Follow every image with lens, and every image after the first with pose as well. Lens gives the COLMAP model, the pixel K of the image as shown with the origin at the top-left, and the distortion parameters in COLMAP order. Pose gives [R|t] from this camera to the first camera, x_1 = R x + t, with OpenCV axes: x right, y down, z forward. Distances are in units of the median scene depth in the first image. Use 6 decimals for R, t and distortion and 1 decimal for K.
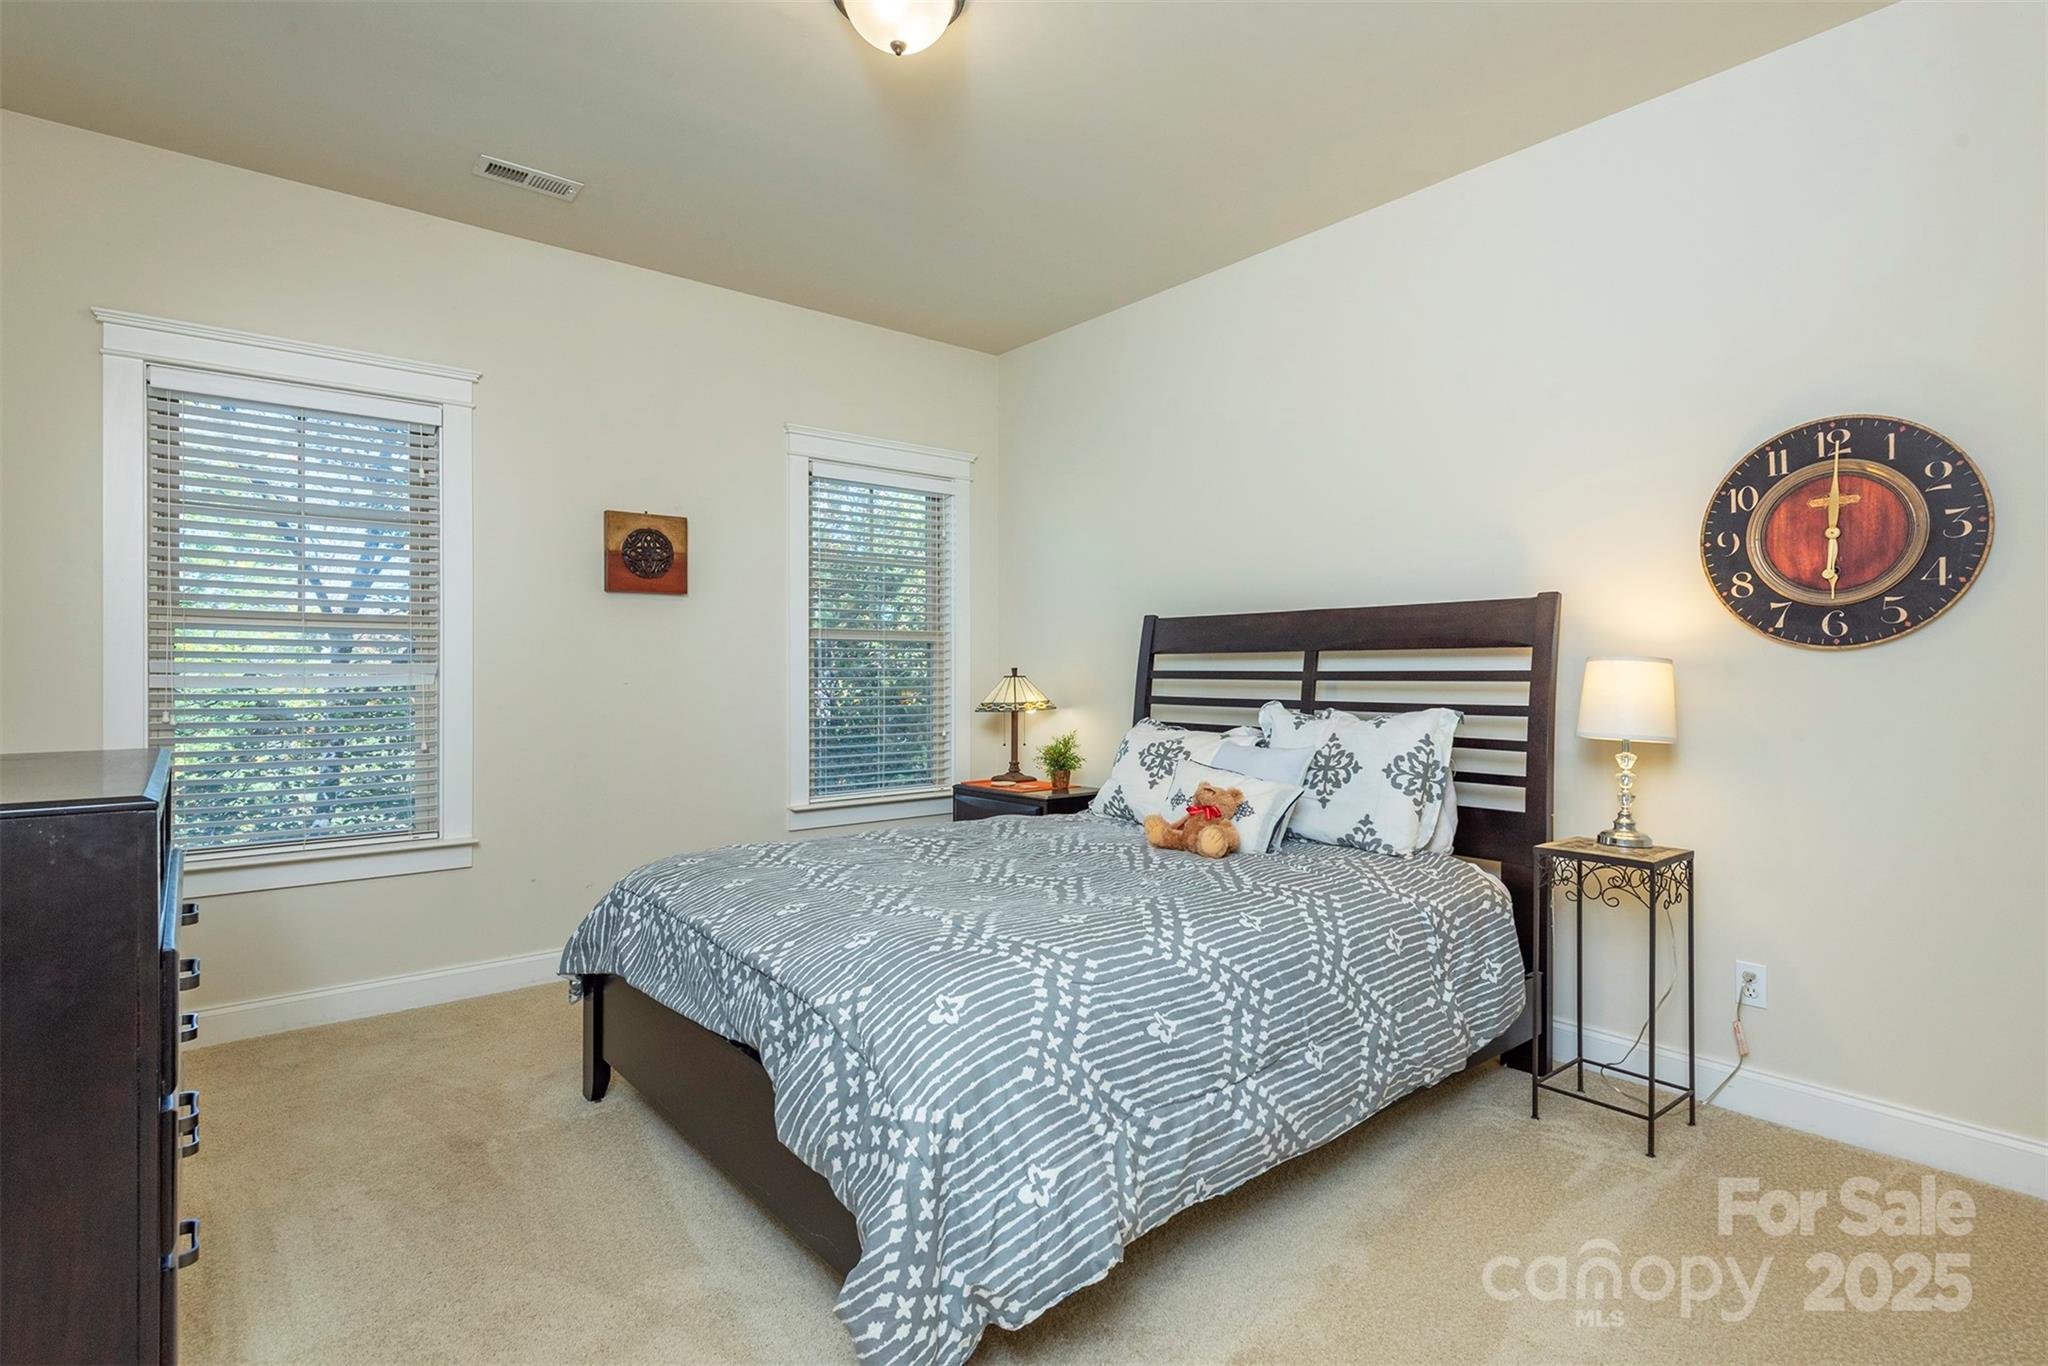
lens RADIAL K [[1001.3, 0, 1015.2], [0, 1001.3, 675.7], [0, 0, 1]] dist [0.026440, -0.000906]
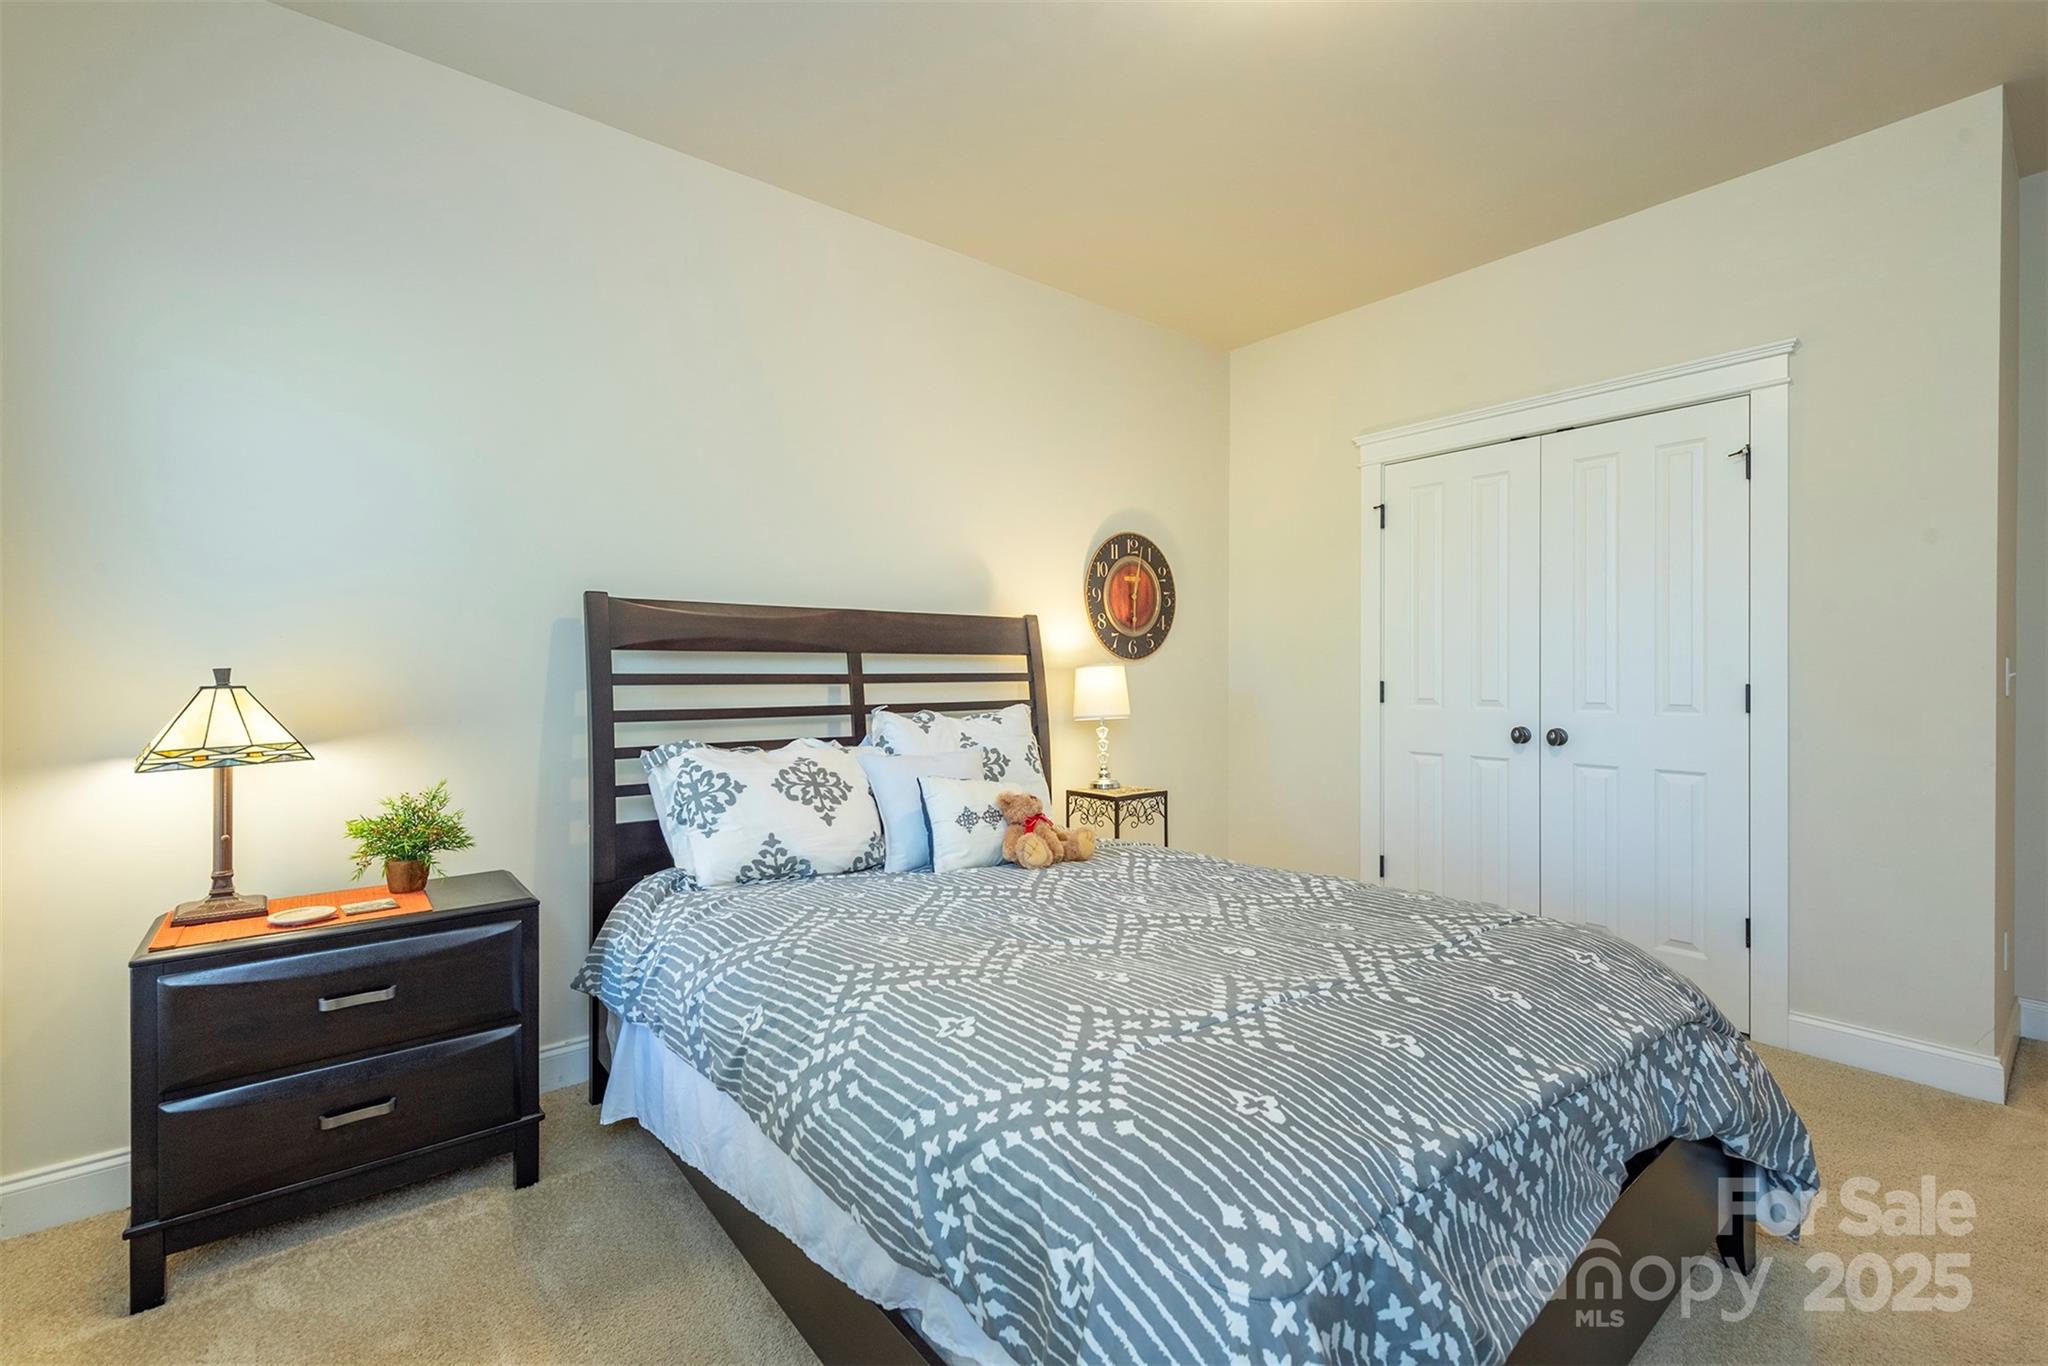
lens RADIAL K [[869.0, 0, 1018.3], [0, 869.0, 649.9], [0, 0, 1]] dist [0.000255, -0.000021]
pose [[-0.000722, 0.058444, 0.998290, -0.602808], [0.035662, 0.997657, -0.058381, 0.030539], [-0.999364, 0.035559, -0.002805, 1.006279]]
